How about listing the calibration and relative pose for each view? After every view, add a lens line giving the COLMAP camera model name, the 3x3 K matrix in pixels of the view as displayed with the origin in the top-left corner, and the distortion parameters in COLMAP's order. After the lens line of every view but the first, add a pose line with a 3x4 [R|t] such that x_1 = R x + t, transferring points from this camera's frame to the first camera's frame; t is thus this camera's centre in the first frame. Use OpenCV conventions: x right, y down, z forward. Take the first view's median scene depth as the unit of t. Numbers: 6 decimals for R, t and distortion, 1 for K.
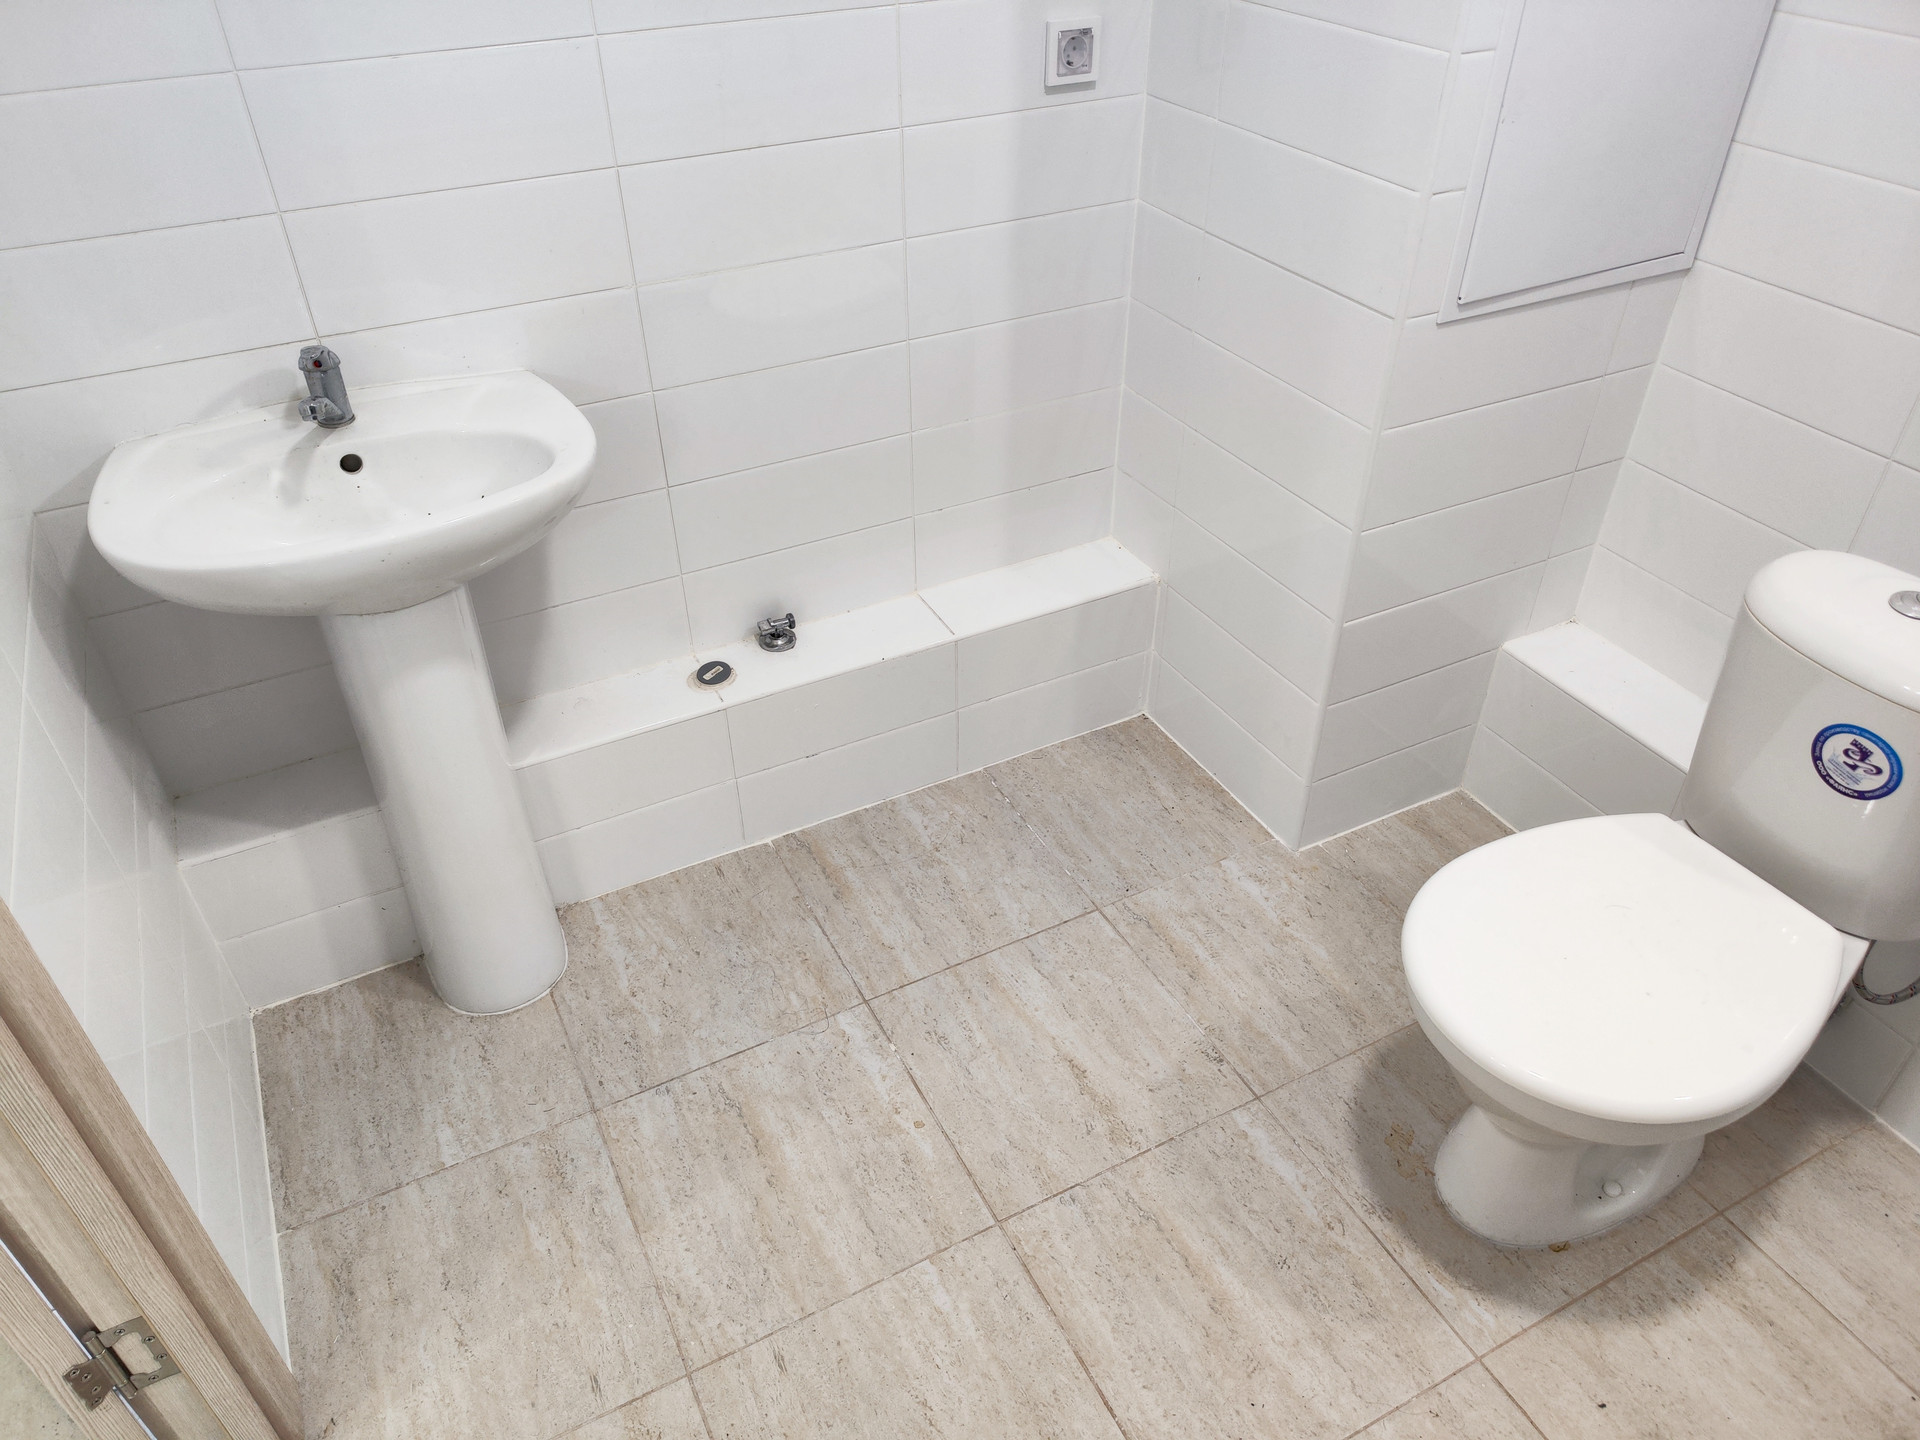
lens RADIAL K [[1350.9, 0, 960.0], [0, 1350.9, 720.0], [0, 0, 1]] dist [0.069550, -0.030189]
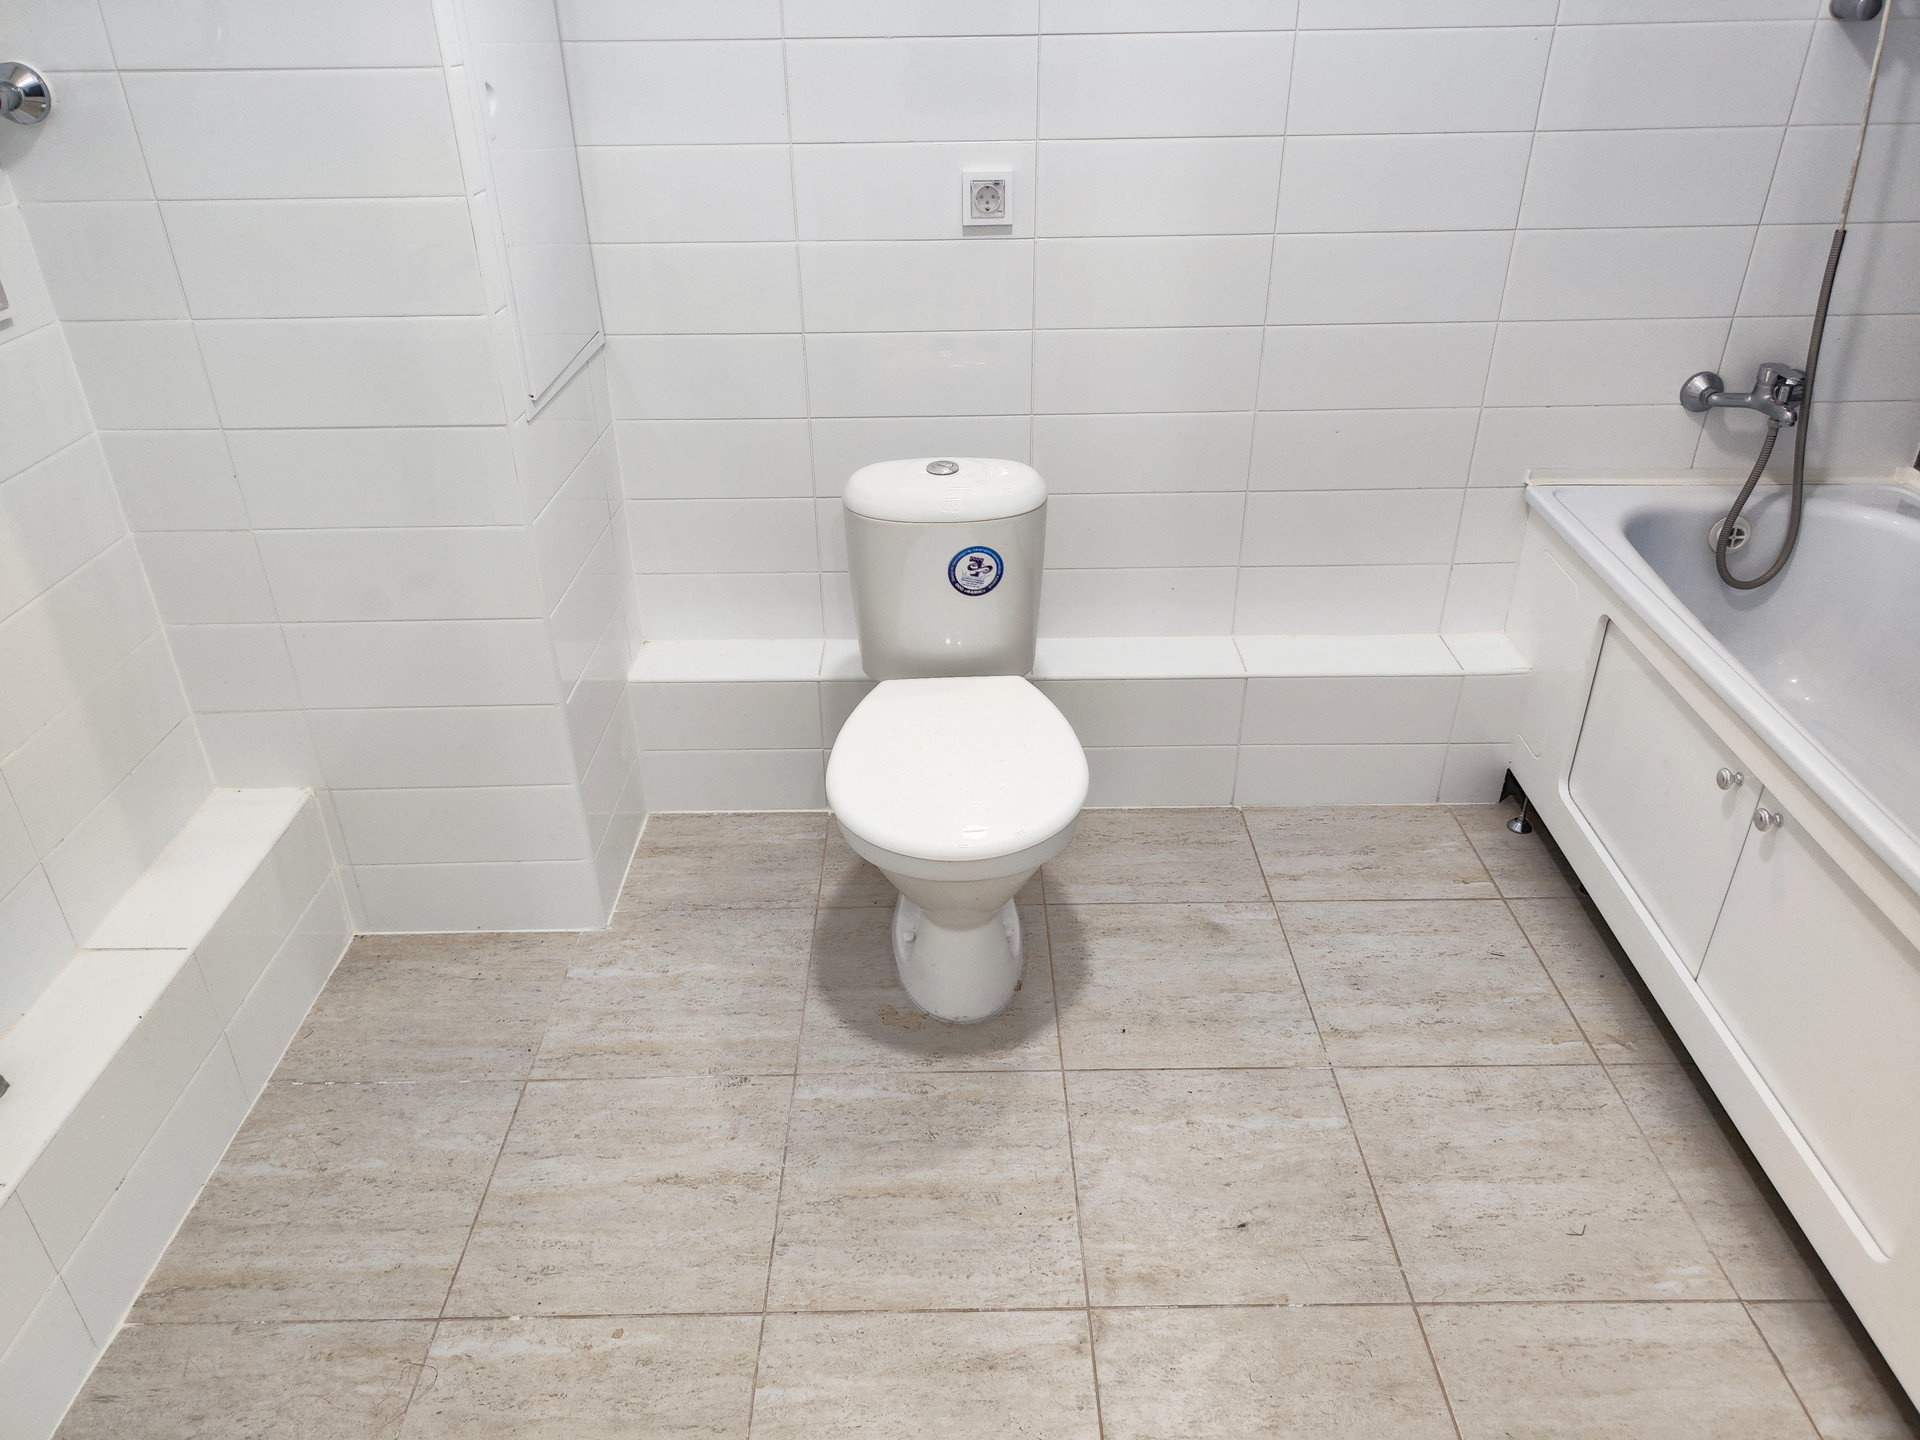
lens RADIAL K [[1367.1, 0, 930.3], [0, 1367.1, 717.8], [0, 0, 1]] dist [0.151545, -0.129557]
pose [[0.479904, -0.451001, 0.752523, -0.445484], [0.553755, 0.821012, 0.138904, -0.056901], [-0.680476, 0.350053, 0.643751, 0.099165]]
